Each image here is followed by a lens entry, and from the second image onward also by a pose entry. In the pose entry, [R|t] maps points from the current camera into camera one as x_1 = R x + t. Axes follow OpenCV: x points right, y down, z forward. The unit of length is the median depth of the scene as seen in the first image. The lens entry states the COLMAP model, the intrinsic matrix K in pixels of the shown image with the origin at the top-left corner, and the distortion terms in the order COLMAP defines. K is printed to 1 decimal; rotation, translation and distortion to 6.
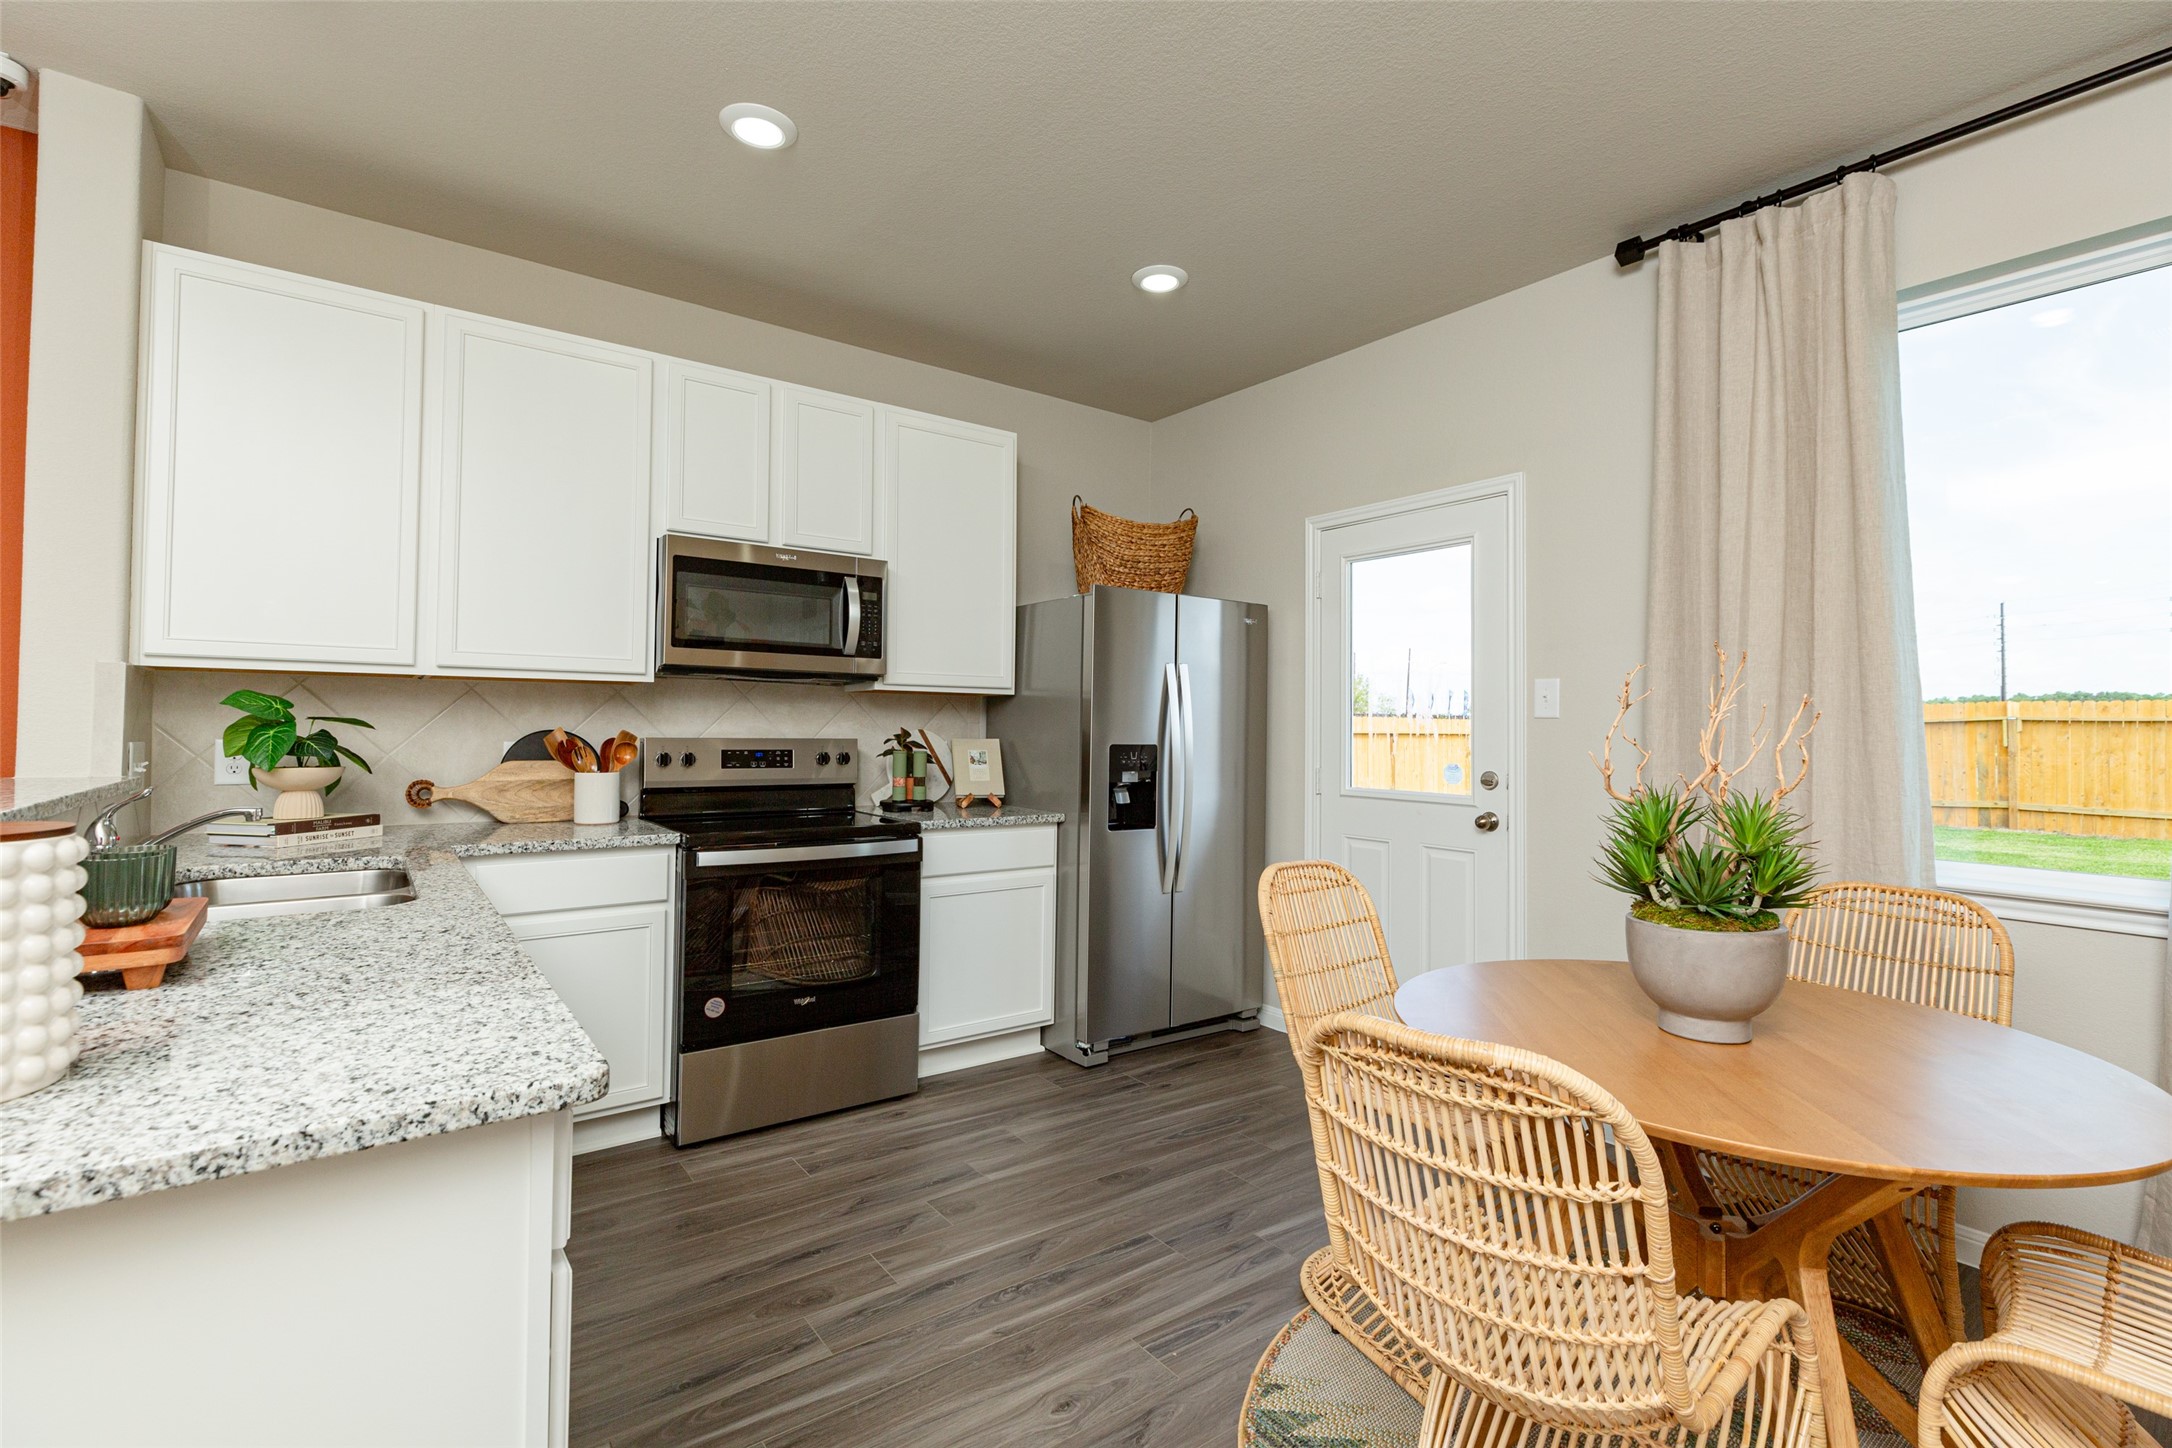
lens RADIAL K [[995.0, 0, 1087.2], [0, 995.0, 702.8], [0, 0, 1]] dist [0.002791, -0.000610]
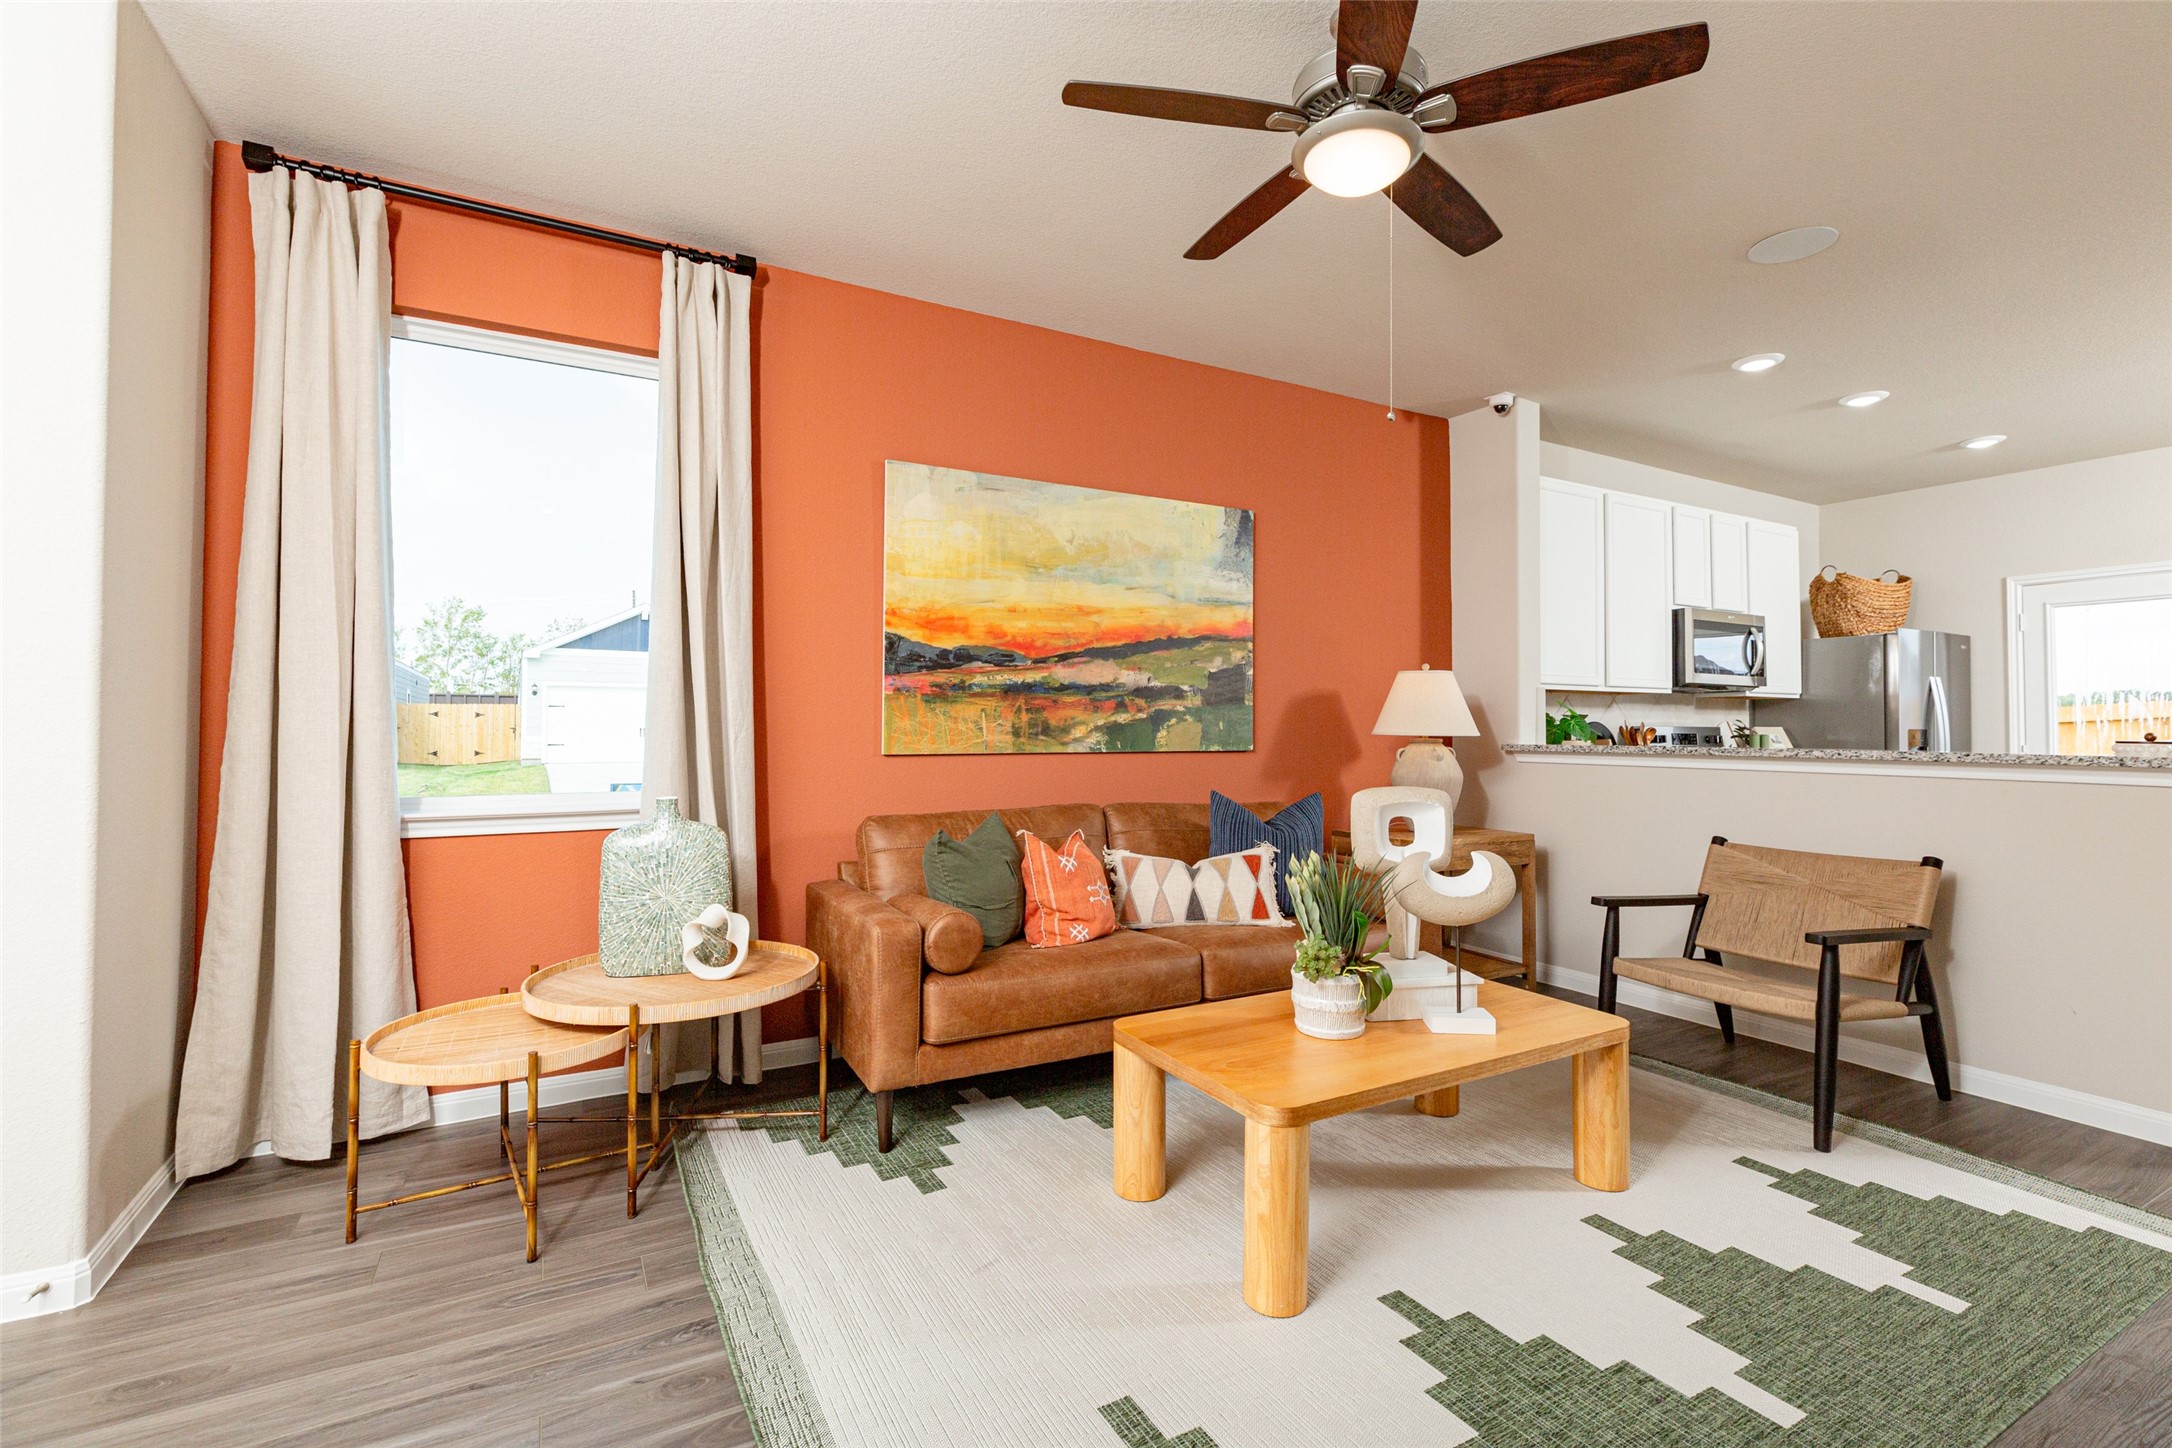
lens RADIAL K [[969.8, 0, 1087.3], [0, 969.8, 705.0], [0, 0, 1]] dist [0.003267, 0.000676]
pose [[0.991564, -0.009617, -0.129258, -1.119559], [0.009647, 0.999953, -0.000399, -0.008708], [0.129256, -0.000851, 0.991611, -0.726204]]
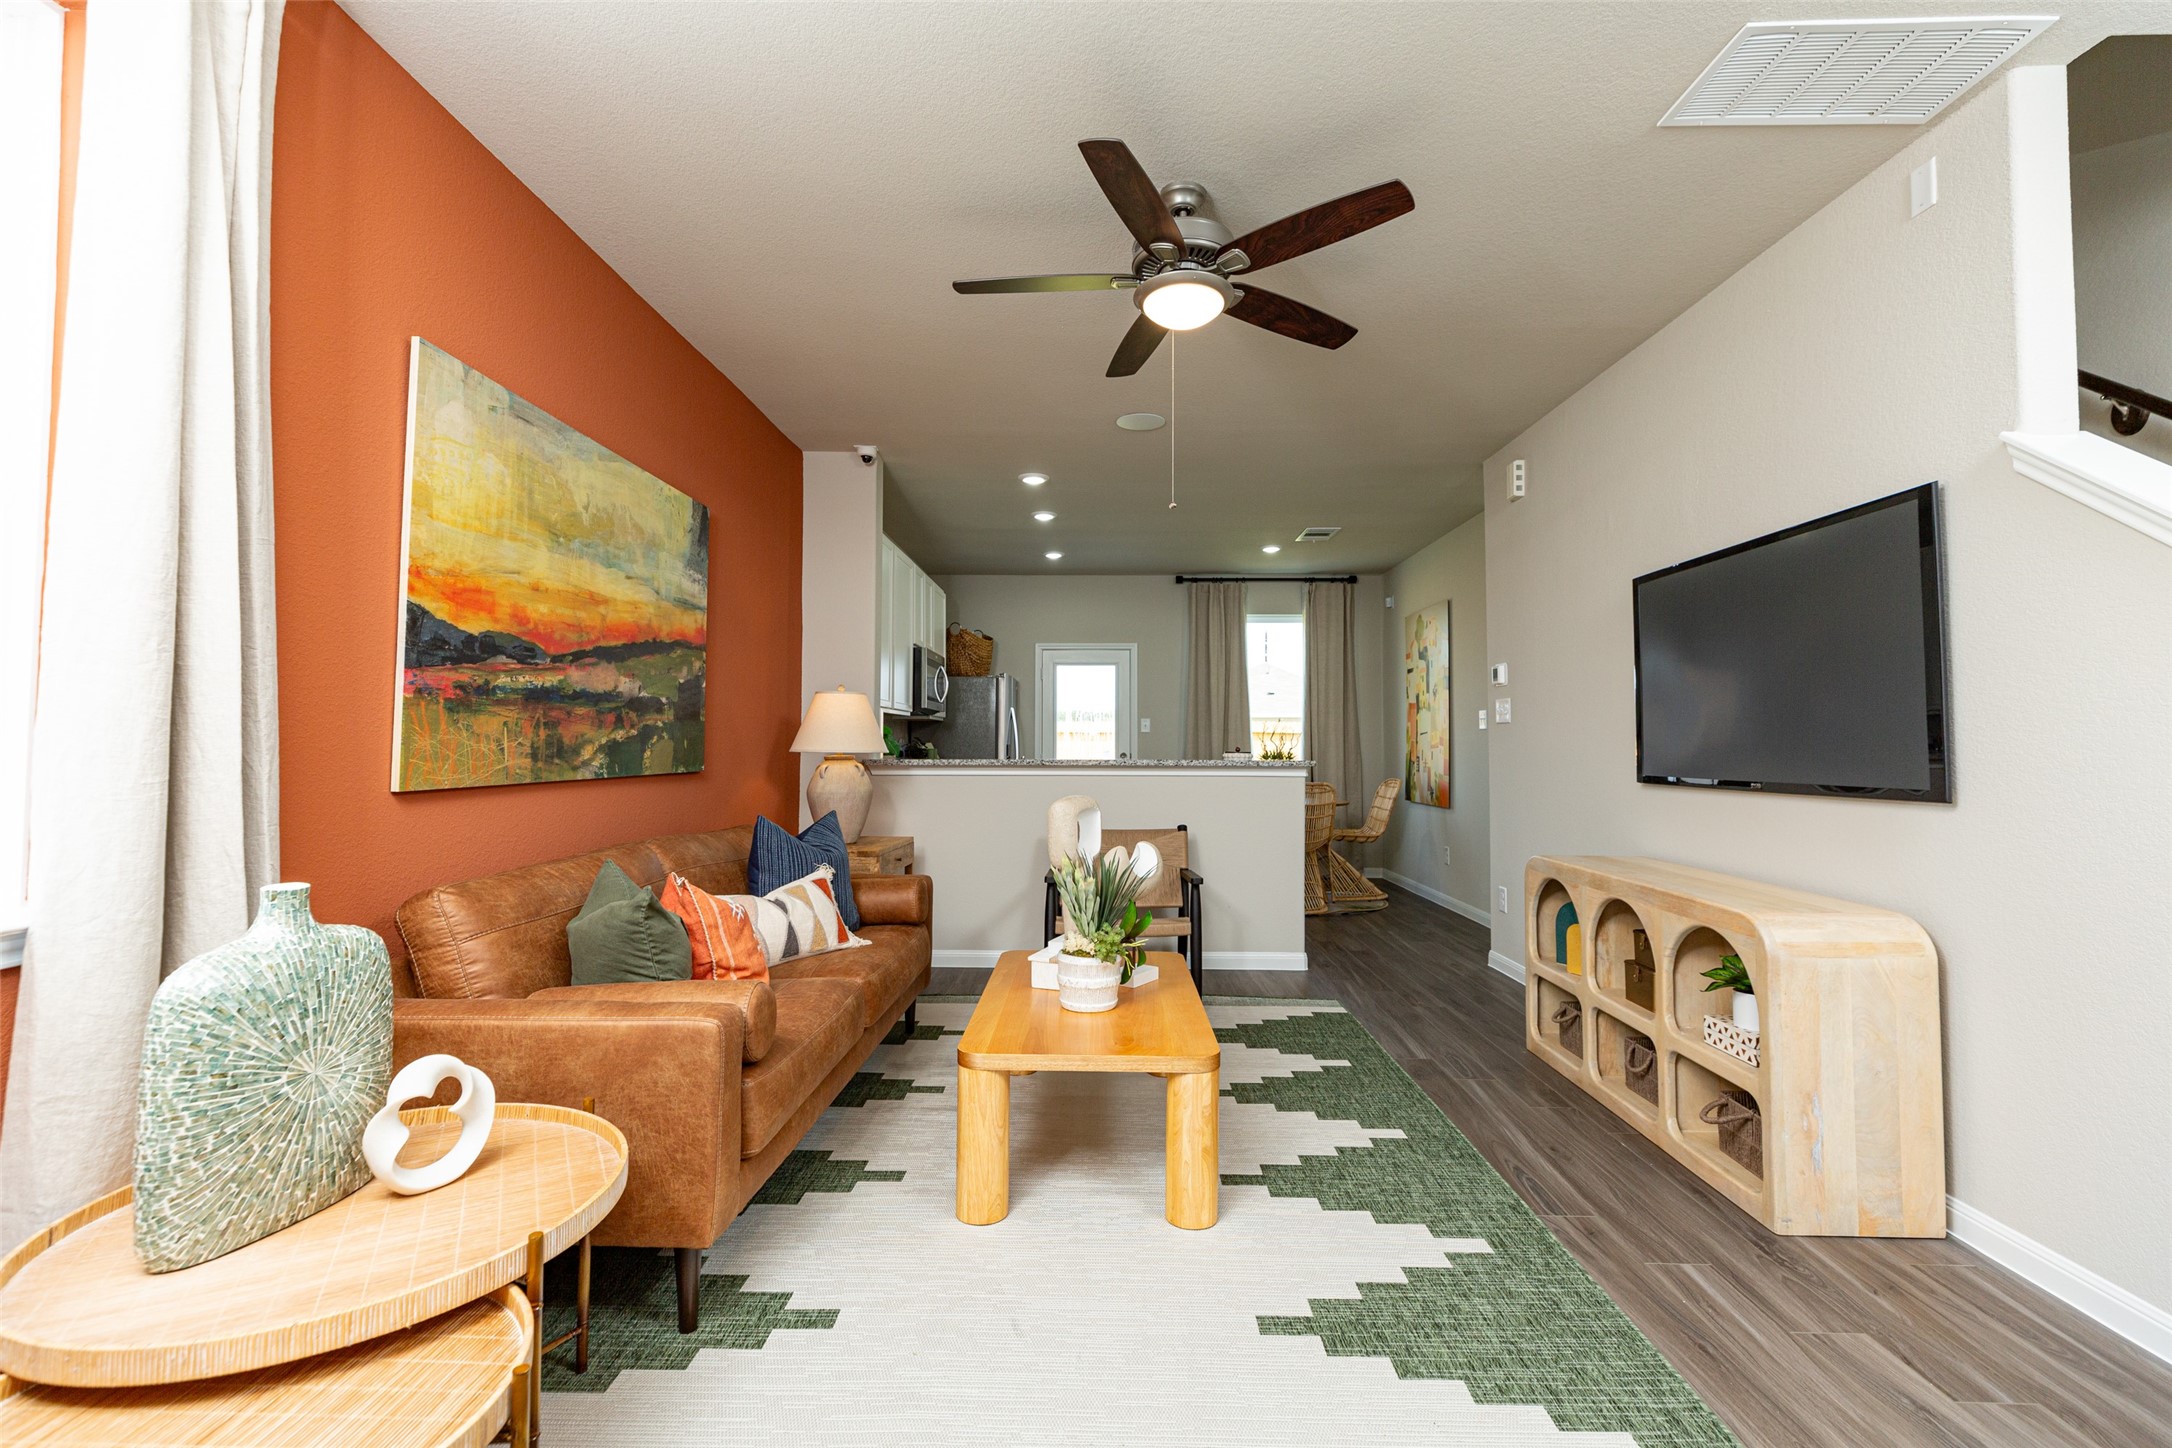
lens RADIAL K [[976.7, 0, 1088.6], [0, 976.7, 704.7], [0, 0, 1]] dist [0.003819, -0.000151]
pose [[0.610804, 0.022547, 0.791461, -1.693848], [-0.014561, 0.999745, -0.017244, -0.012818], [-0.791648, -0.000992, 0.610977, -0.515838]]
